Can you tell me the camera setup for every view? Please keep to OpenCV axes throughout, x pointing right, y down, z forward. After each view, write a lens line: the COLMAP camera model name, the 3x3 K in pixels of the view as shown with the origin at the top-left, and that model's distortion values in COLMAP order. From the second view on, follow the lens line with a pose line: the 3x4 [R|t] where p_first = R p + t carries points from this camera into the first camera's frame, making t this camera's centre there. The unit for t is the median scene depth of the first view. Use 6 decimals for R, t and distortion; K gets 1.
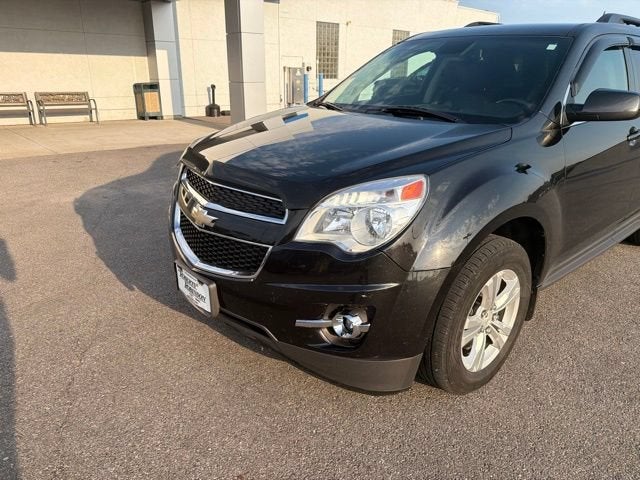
lens RADIAL K [[453.9, 0, 327.7], [0, 453.9, 241.0], [0, 0, 1]] dist [0.029537, -0.035976]
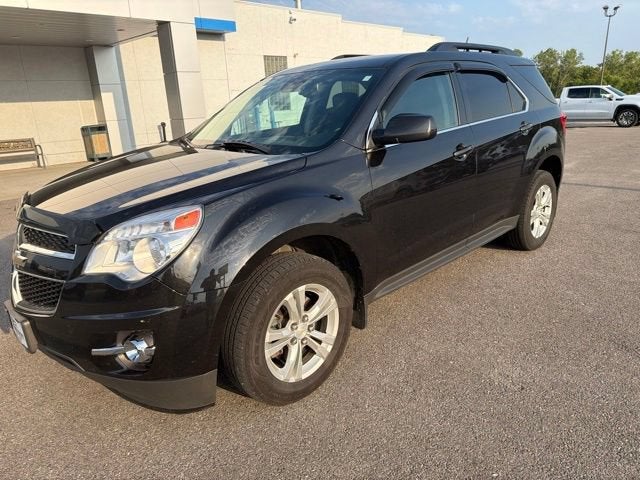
lens RADIAL K [[453.9, 0, 327.7], [0, 453.9, 241.0], [0, 0, 1]] dist [0.029537, -0.035976]
pose [[0.995935, -0.077744, 0.045481, 0.335471], [0.080138, 0.995351, -0.053417, 0.018085], [-0.041117, 0.056845, 0.997536, -0.074335]]
